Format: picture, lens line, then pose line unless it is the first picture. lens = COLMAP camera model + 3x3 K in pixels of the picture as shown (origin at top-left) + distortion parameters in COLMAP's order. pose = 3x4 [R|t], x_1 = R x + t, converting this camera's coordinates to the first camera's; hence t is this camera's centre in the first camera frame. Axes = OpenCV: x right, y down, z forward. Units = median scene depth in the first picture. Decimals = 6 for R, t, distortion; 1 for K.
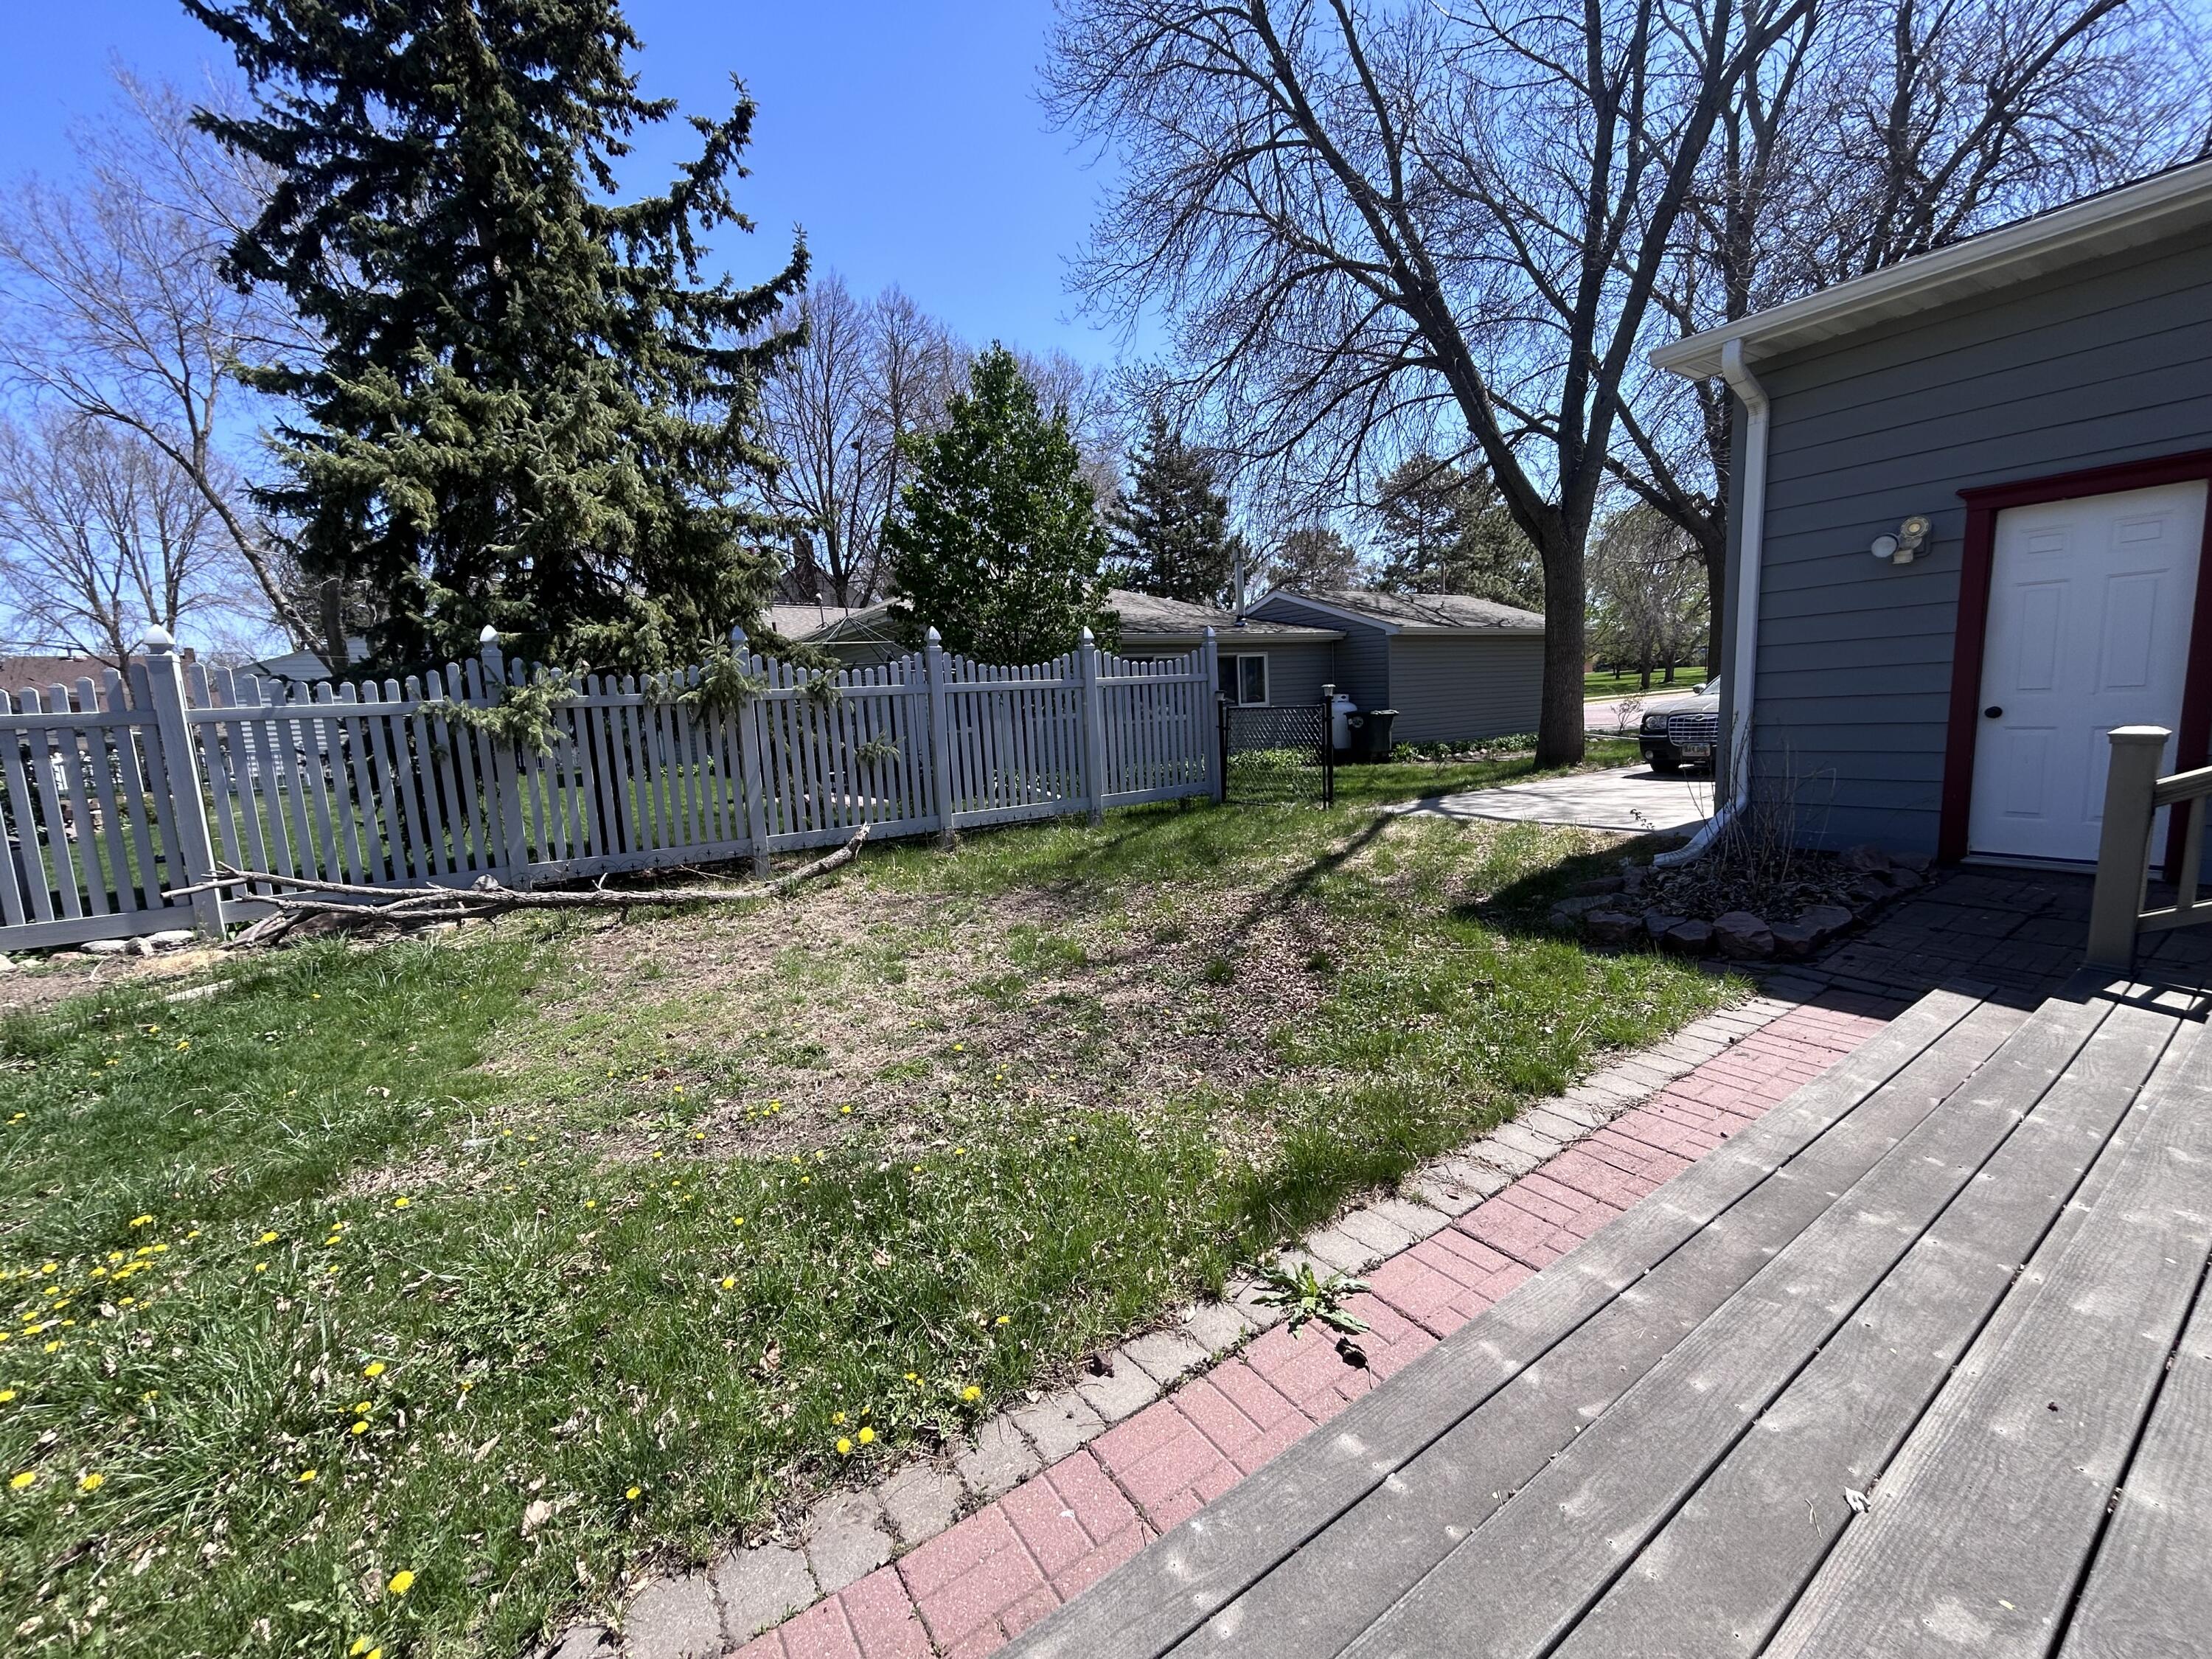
lens RADIAL K [[896.6, 0, 1114.6], [0, 896.6, 829.4], [0, 0, 1]] dist [-0.002490, 0.001151]
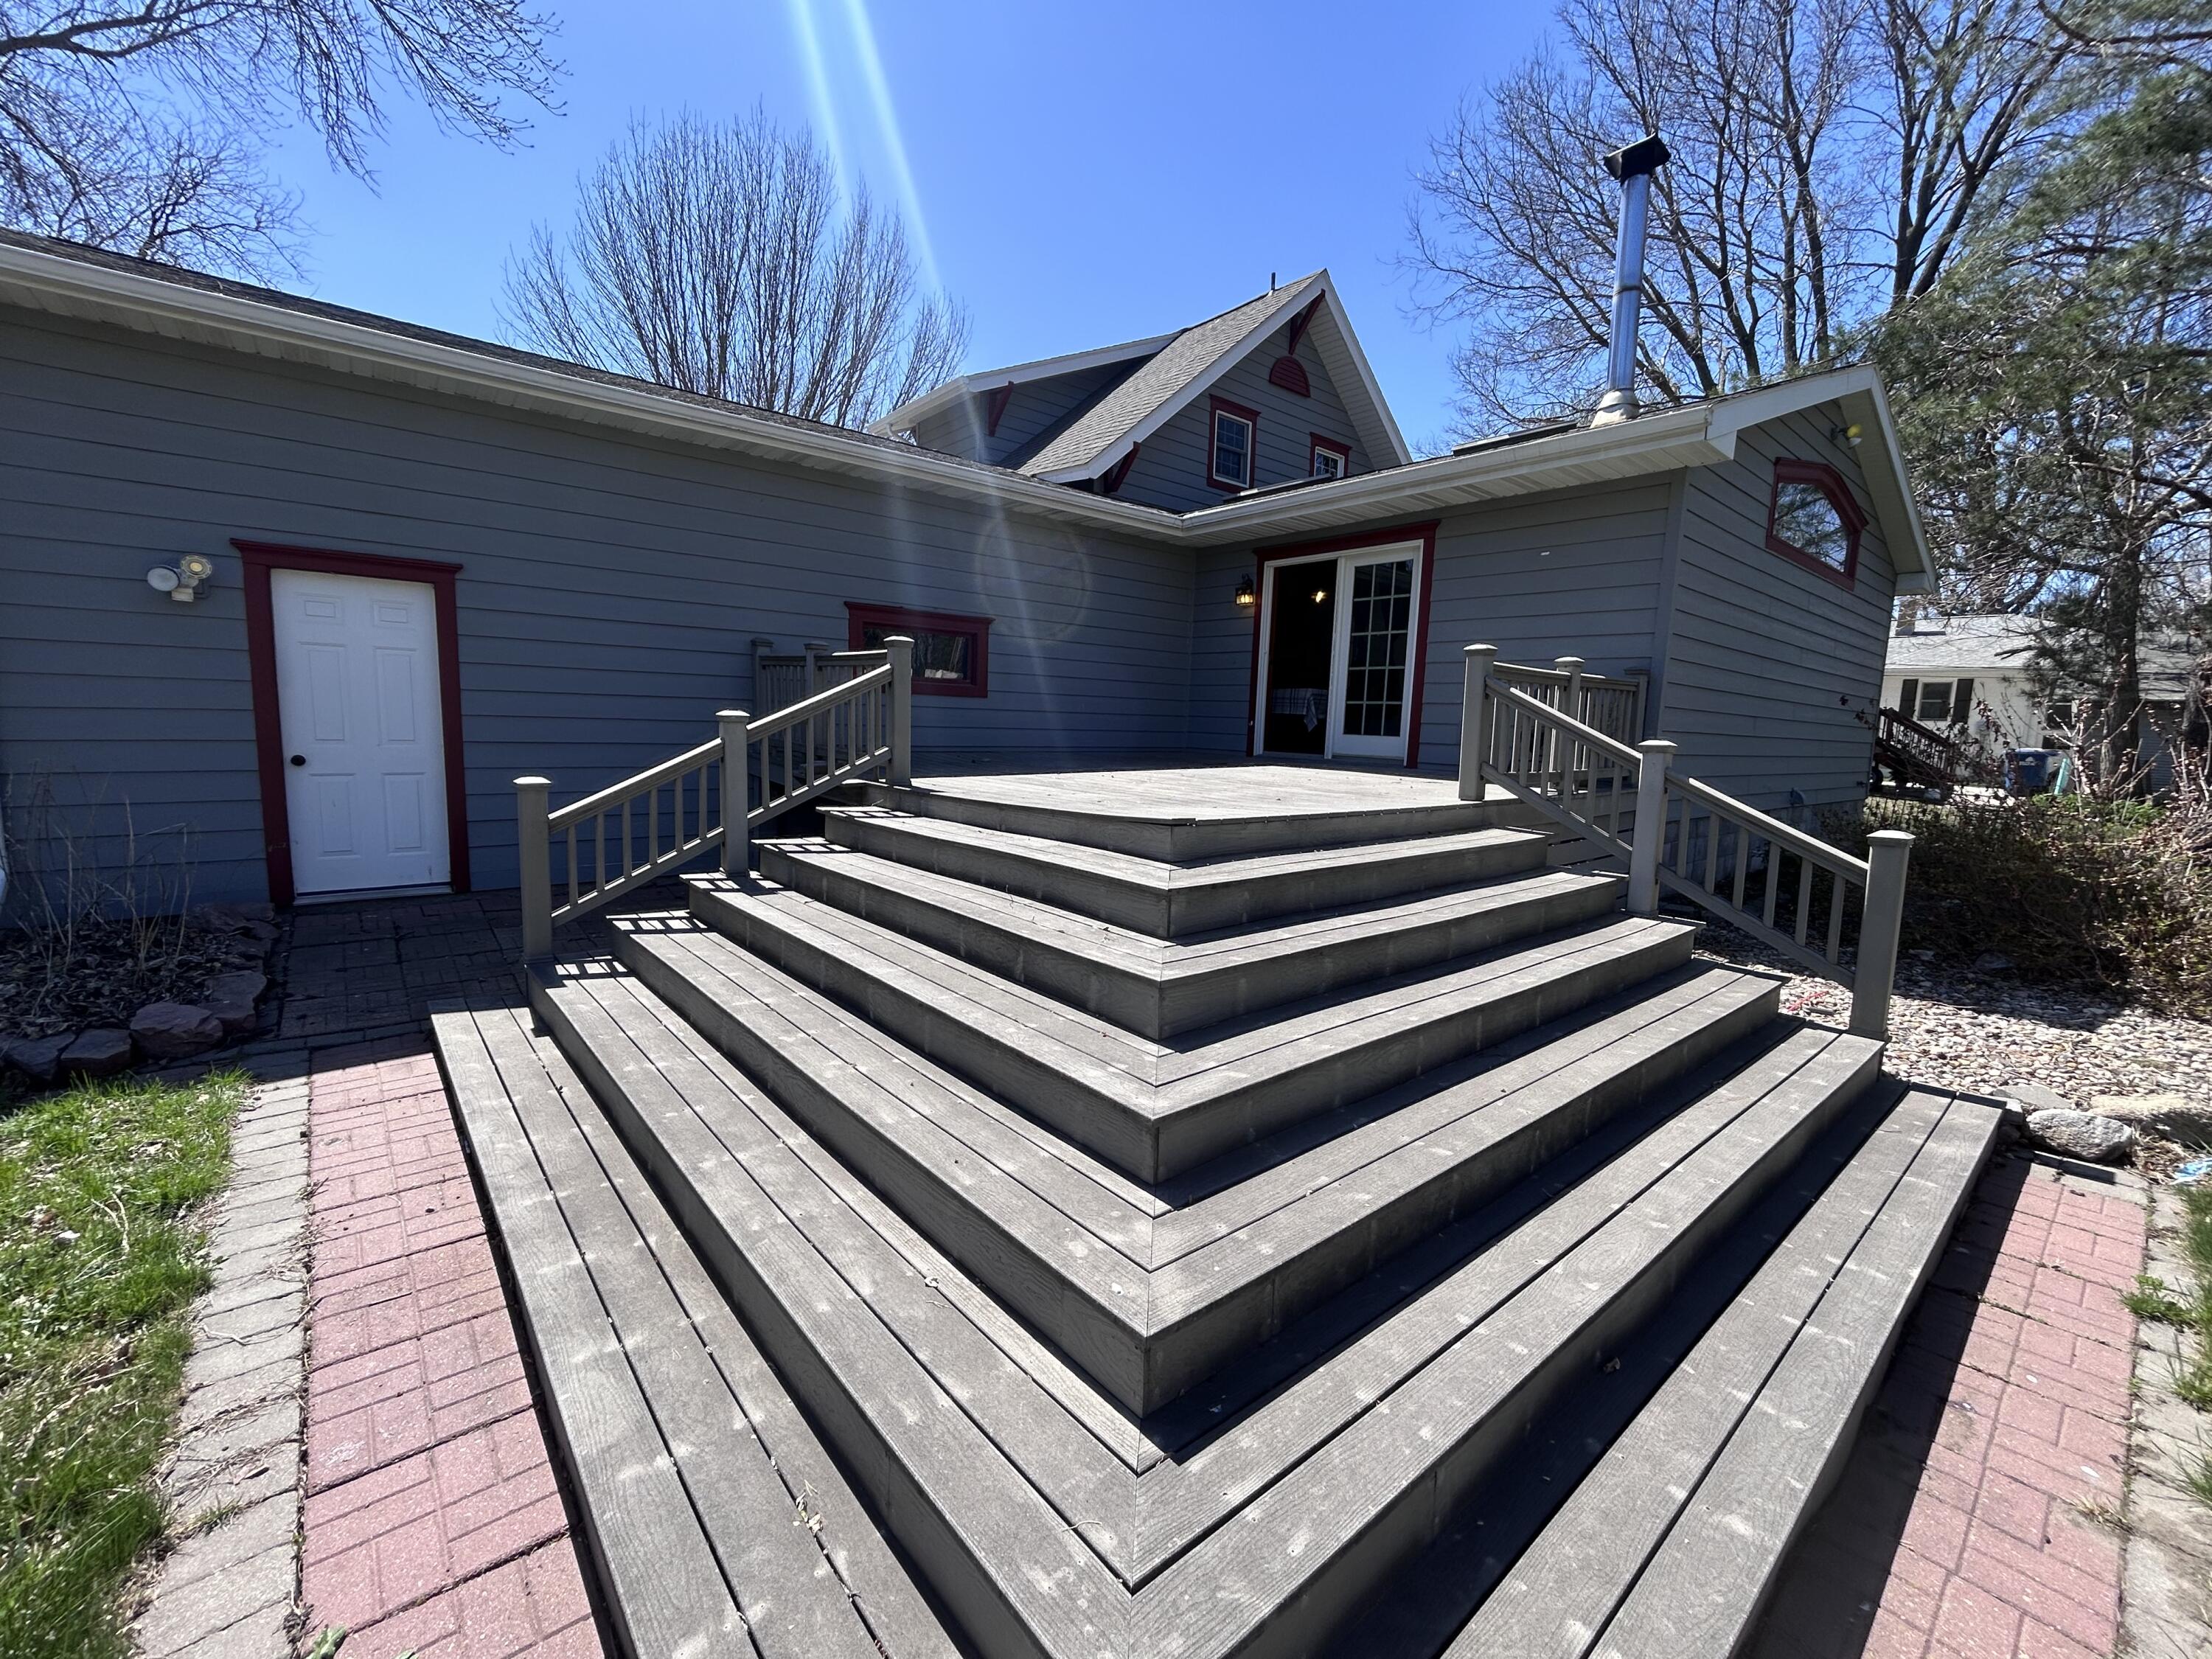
lens RADIAL K [[896.6, 0, 1097.8], [0, 896.6, 821.4], [0, 0, 1]] dist [-0.002490, 0.001151]
pose [[-0.098818, -0.065459, 0.992950, -0.222194], [0.114947, 0.990404, 0.076731, -0.043832], [-0.988444, 0.121719, -0.090345, 0.235028]]
